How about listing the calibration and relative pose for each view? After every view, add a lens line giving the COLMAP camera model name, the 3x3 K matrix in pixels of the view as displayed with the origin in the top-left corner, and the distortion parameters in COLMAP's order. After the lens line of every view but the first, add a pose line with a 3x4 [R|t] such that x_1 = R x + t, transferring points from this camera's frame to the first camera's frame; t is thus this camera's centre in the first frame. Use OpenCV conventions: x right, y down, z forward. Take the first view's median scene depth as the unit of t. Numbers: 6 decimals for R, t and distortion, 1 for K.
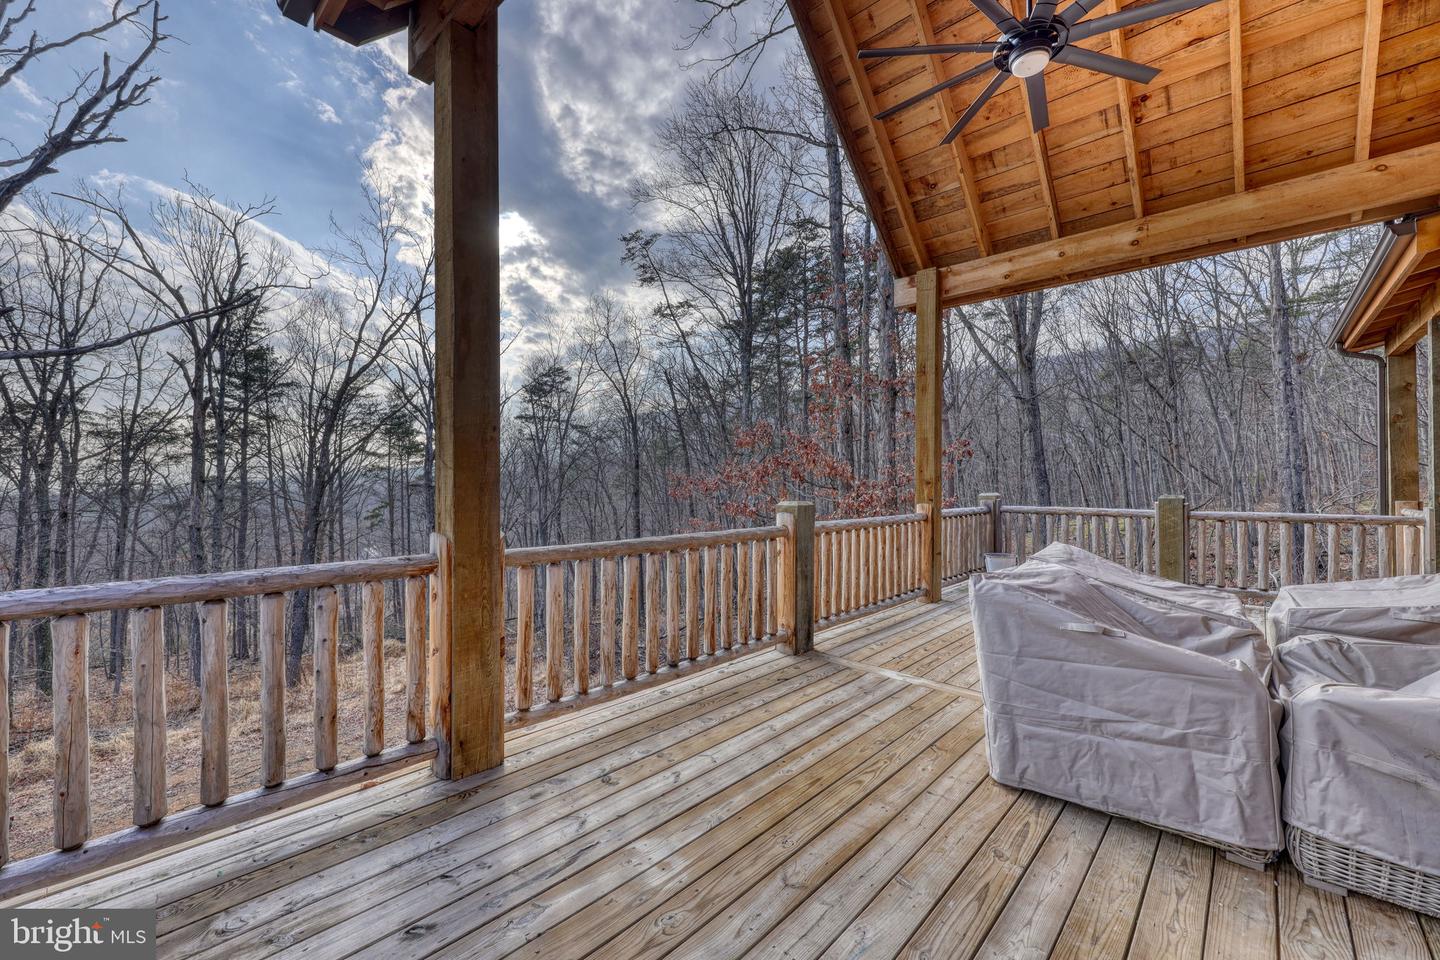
lens RADIAL K [[576.3, 0, 718.4], [0, 576.3, 478.3], [0, 0, 1]] dist [-0.000283, -0.000163]
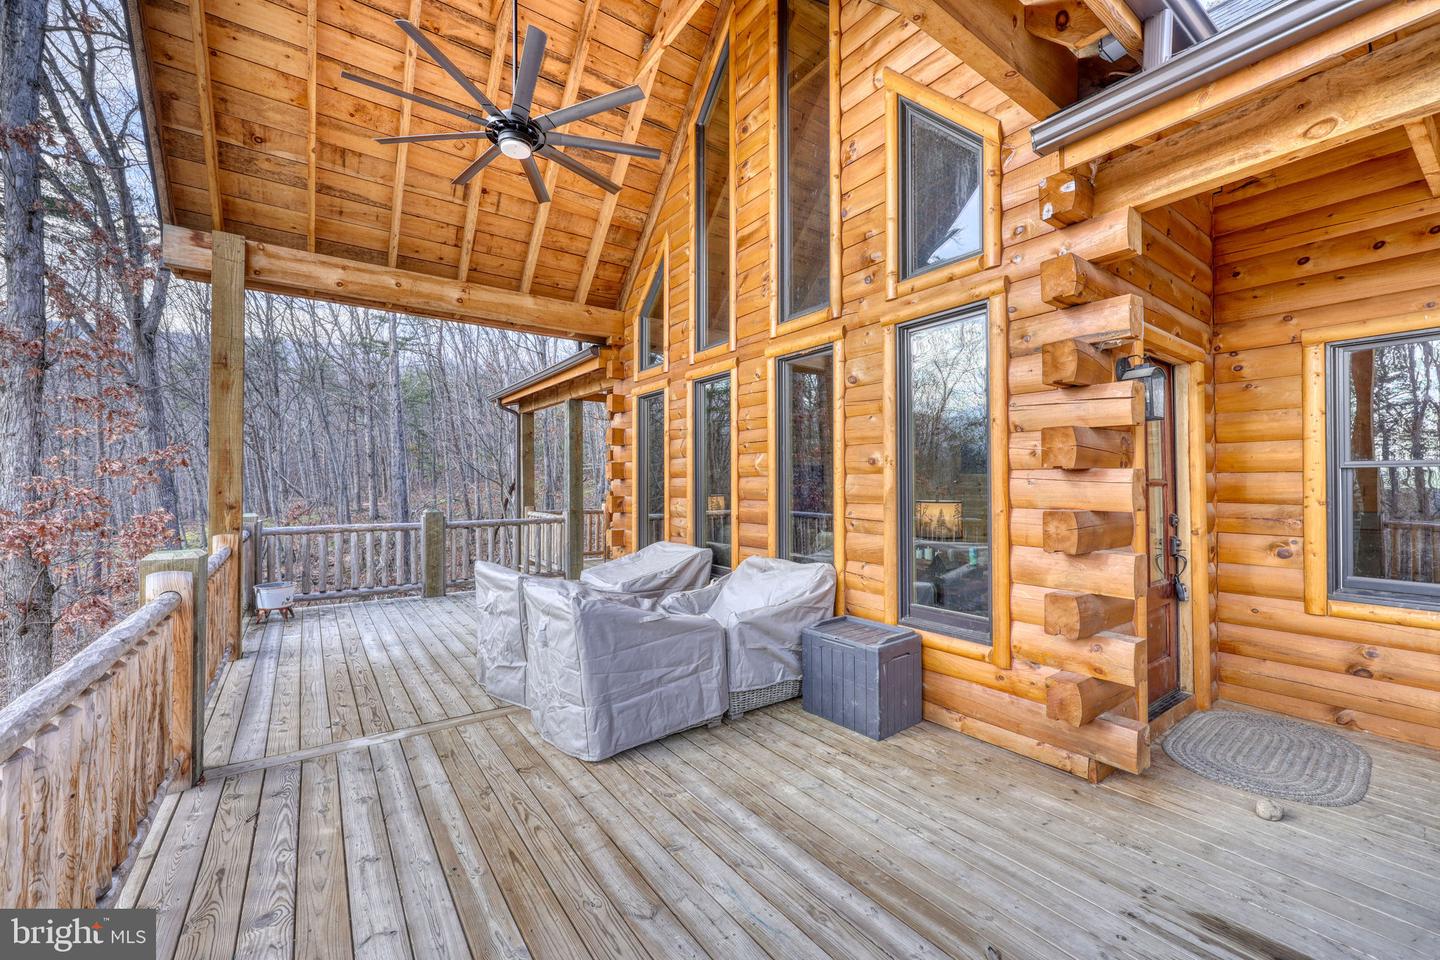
lens RADIAL K [[576.3, 0, 707.8], [0, 576.3, 480.3], [0, 0, 1]] dist [-0.000283, -0.000163]
pose [[0.200576, 0.004851, 0.979666, -0.311461], [-0.004154, 0.999983, -0.004101, -0.032334], [-0.979669, -0.003247, 0.200593, 0.239244]]
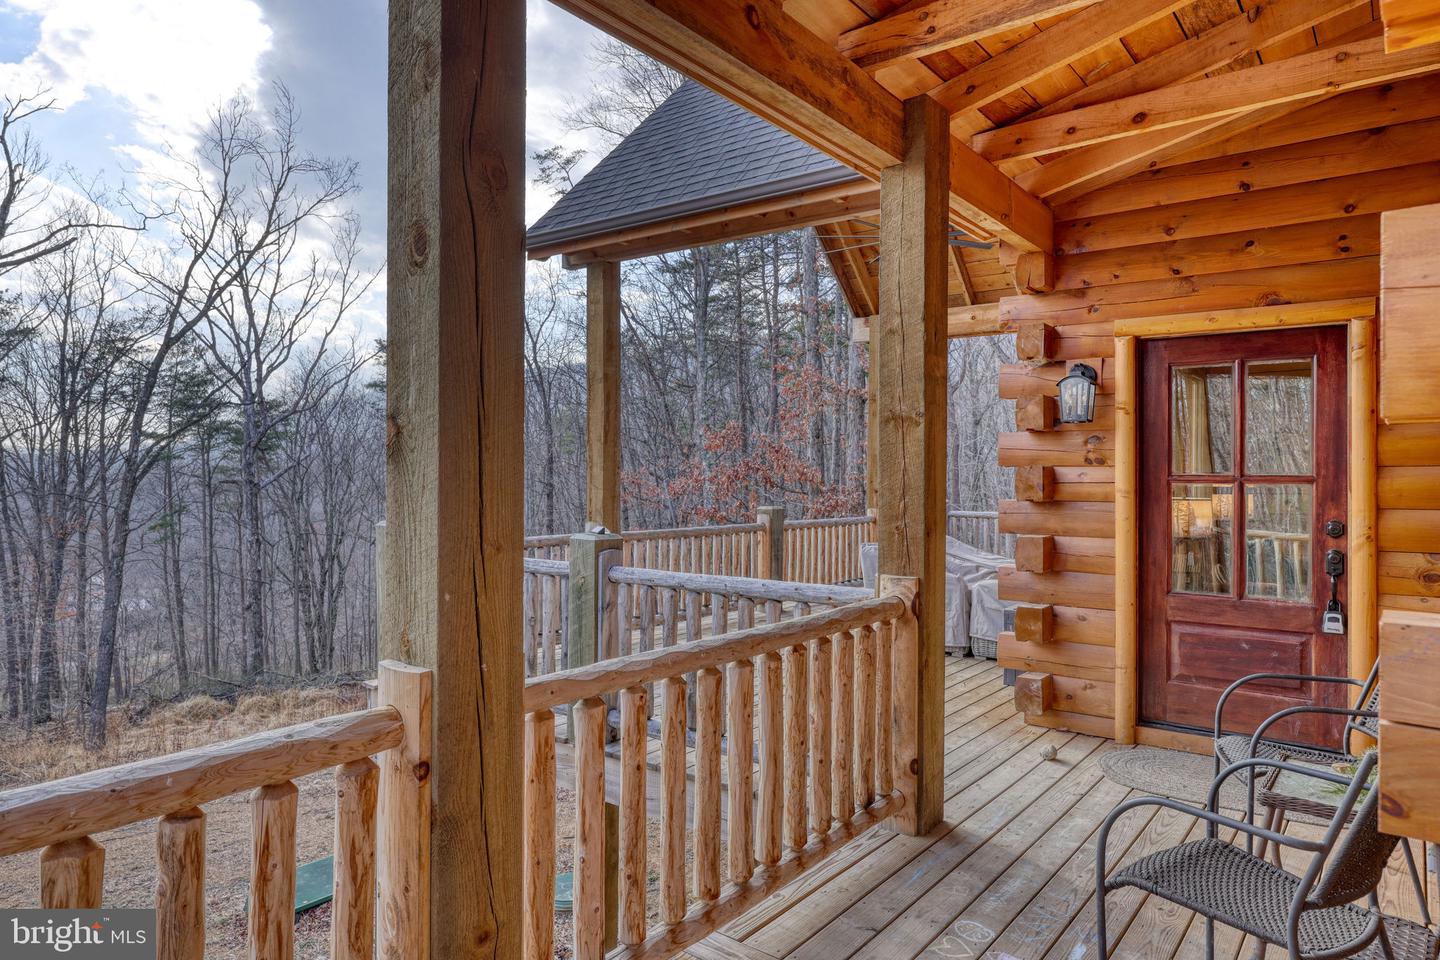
lens RADIAL K [[904.8, 0, 721.6], [0, 904.8, 477.9], [0, 0, 1]] dist [0.004388, 0.000370]
pose [[0.995547, 0.006656, 0.094032, -0.161587], [-0.007507, 0.999934, 0.008697, -0.039866], [-0.093968, -0.009364, 0.995531, -0.991511]]
